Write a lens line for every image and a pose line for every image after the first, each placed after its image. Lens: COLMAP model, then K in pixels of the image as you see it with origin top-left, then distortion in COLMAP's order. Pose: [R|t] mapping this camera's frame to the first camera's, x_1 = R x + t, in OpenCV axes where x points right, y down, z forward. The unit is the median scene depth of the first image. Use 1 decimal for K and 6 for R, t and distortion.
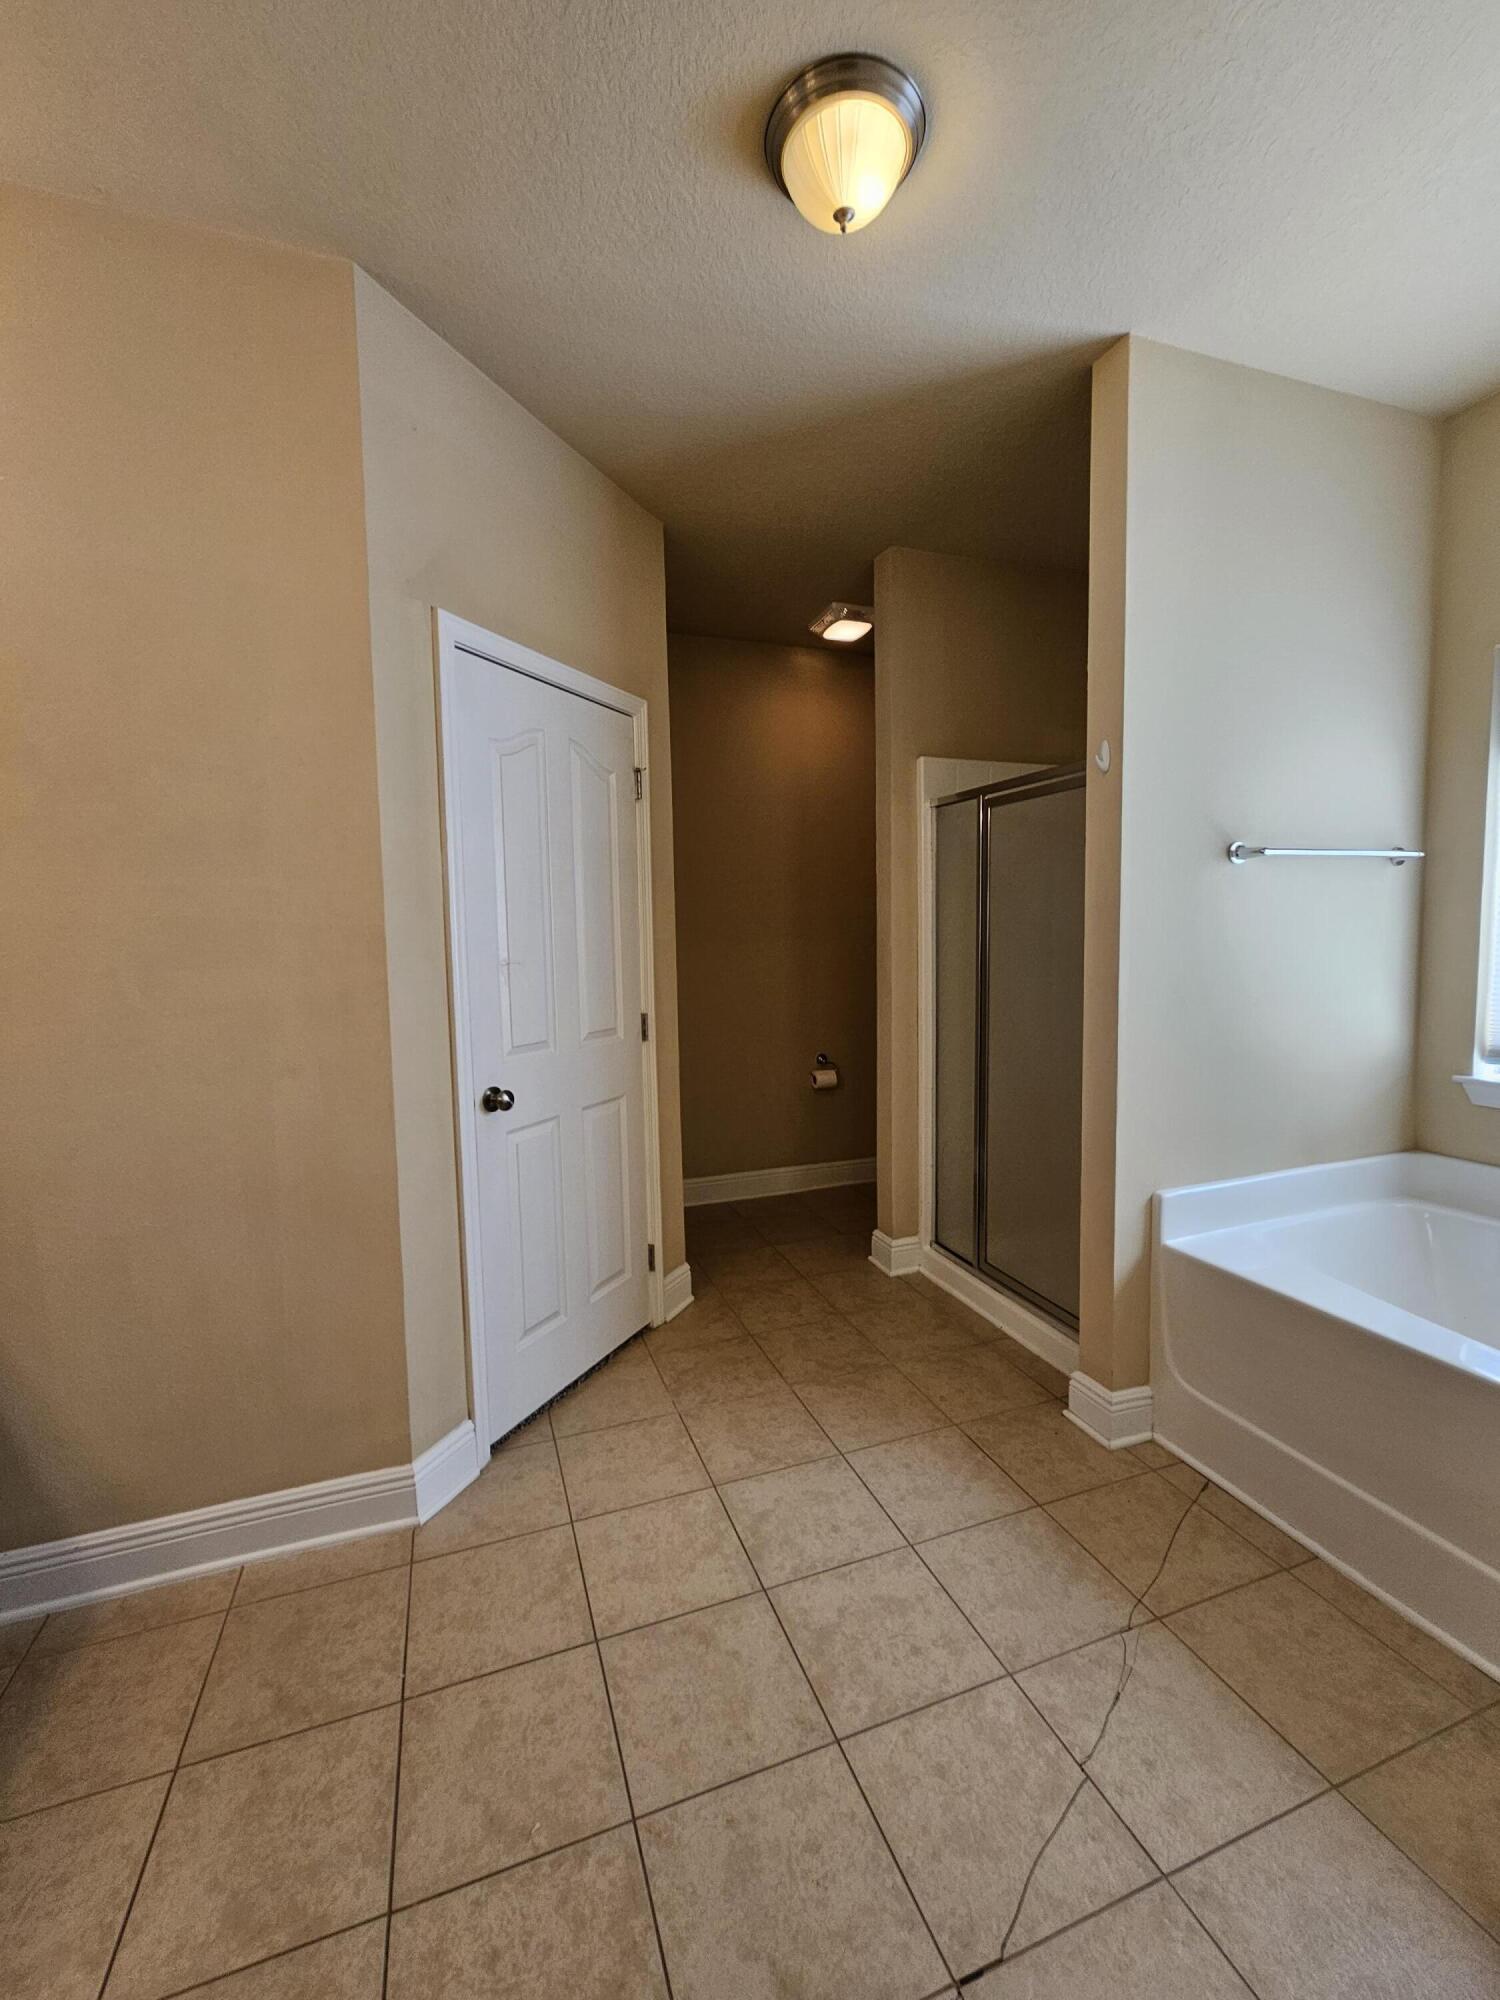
lens RADIAL K [[824.3, 0, 751.8], [0, 824.3, 997.6], [0, 0, 1]] dist [0.000233, -0.000527]
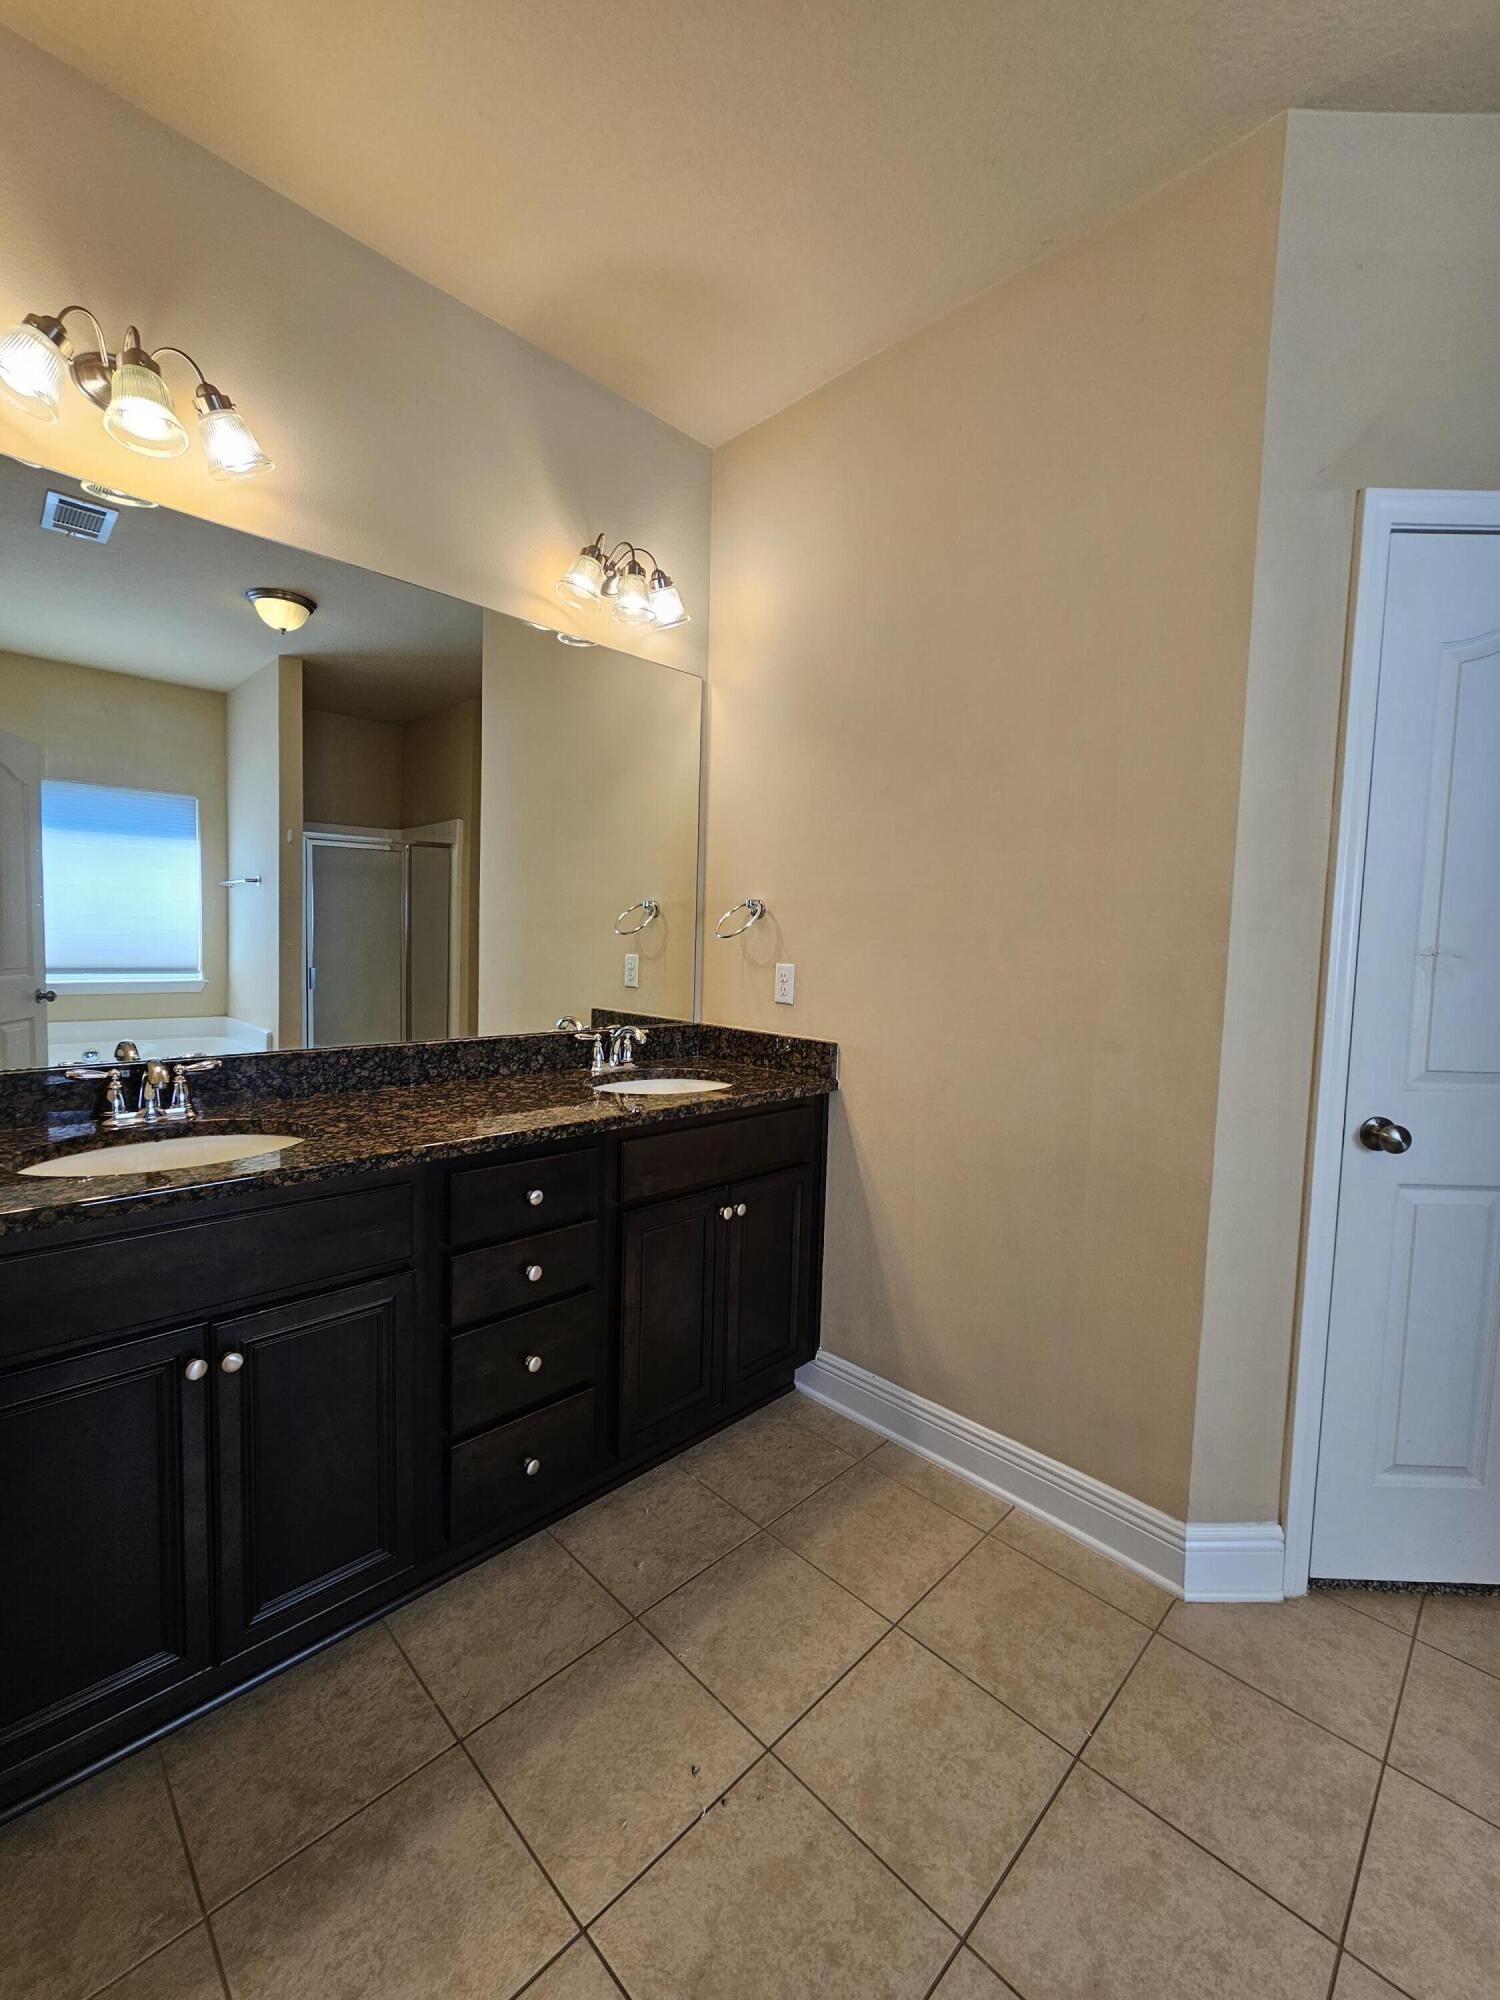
lens RADIAL K [[824.3, 0, 751.4], [0, 824.3, 989.1], [0, 0, 1]] dist [0.000233, -0.000527]
pose [[0.426424, 0.089147, -0.900120, 0.120966], [-0.103330, 0.993418, 0.049436, 0.018240], [0.898602, 0.071928, 0.432829, 0.192071]]
